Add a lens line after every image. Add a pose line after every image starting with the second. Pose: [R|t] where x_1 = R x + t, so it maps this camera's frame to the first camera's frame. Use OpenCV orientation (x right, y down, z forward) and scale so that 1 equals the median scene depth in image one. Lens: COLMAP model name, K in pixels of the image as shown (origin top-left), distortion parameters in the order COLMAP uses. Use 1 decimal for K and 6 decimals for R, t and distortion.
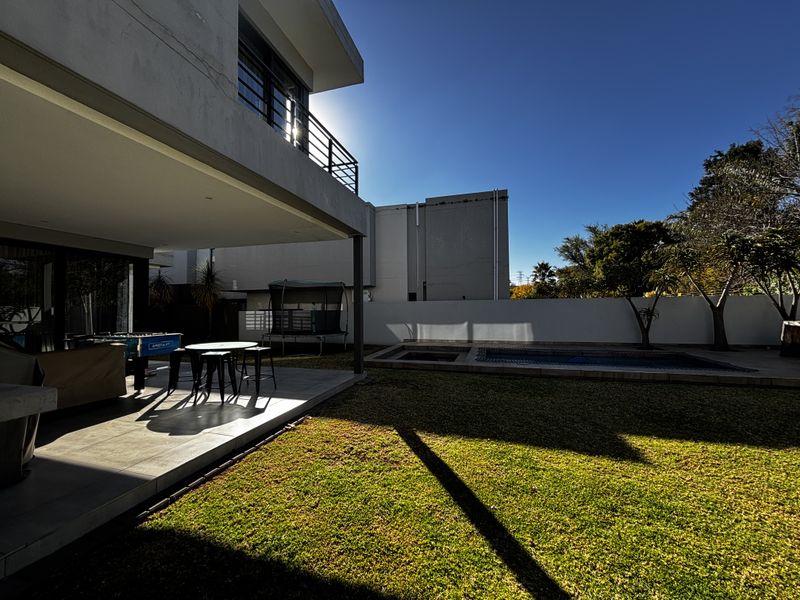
lens RADIAL K [[325.2, 0, 418.2], [0, 325.2, 304.2], [0, 0, 1]] dist [0.004704, -0.000099]
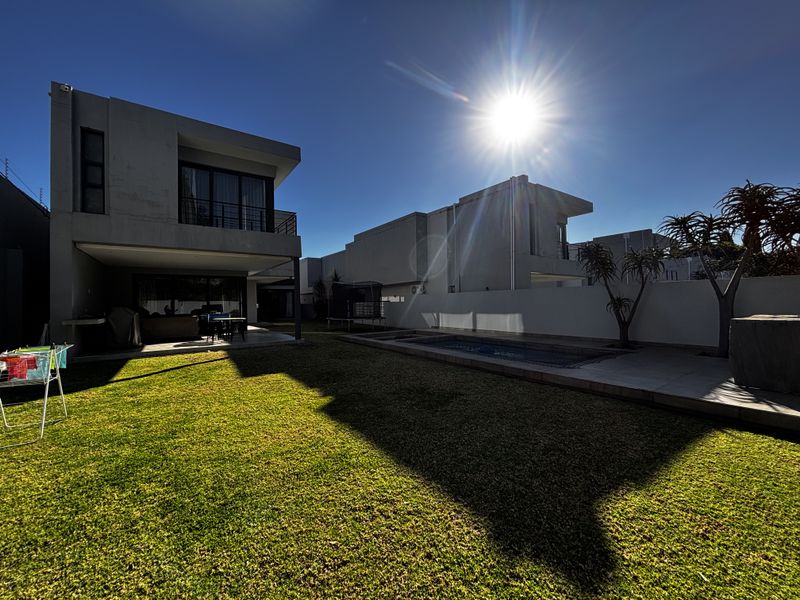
lens RADIAL K [[325.2, 0, 397.6], [0, 325.2, 301.5], [0, 0, 1]] dist [0.004704, -0.000099]
pose [[0.762893, -0.000457, -0.646525, 0.586211], [0.002237, 0.999996, 0.001932, 0.017009], [0.646521, -0.002920, 0.762890, 0.037094]]
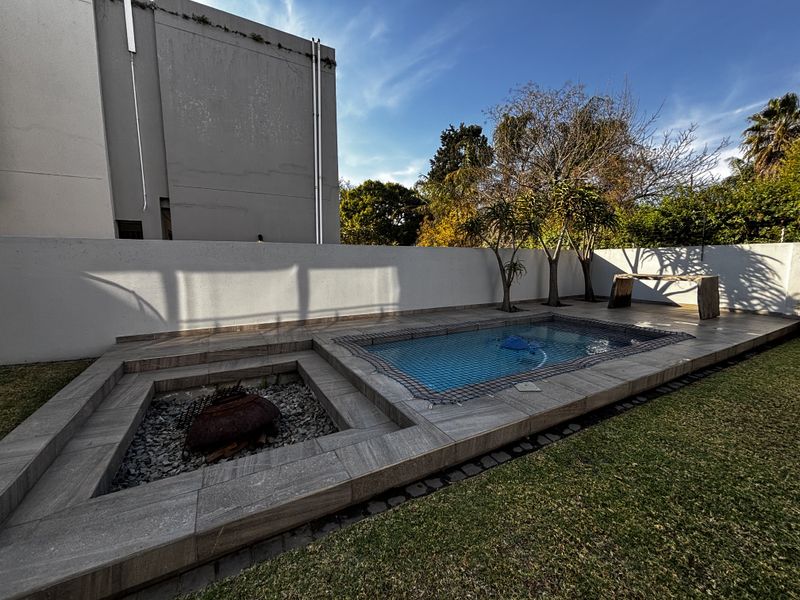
lens RADIAL K [[325.2, 0, 402.7], [0, 325.2, 299.1], [0, 0, 1]] dist [0.004704, -0.000099]
pose [[0.724083, -0.067703, 0.686382, -0.060993], [-0.013492, 0.993590, 0.112238, 0.015280], [-0.689581, -0.090530, 0.718528, 0.471357]]
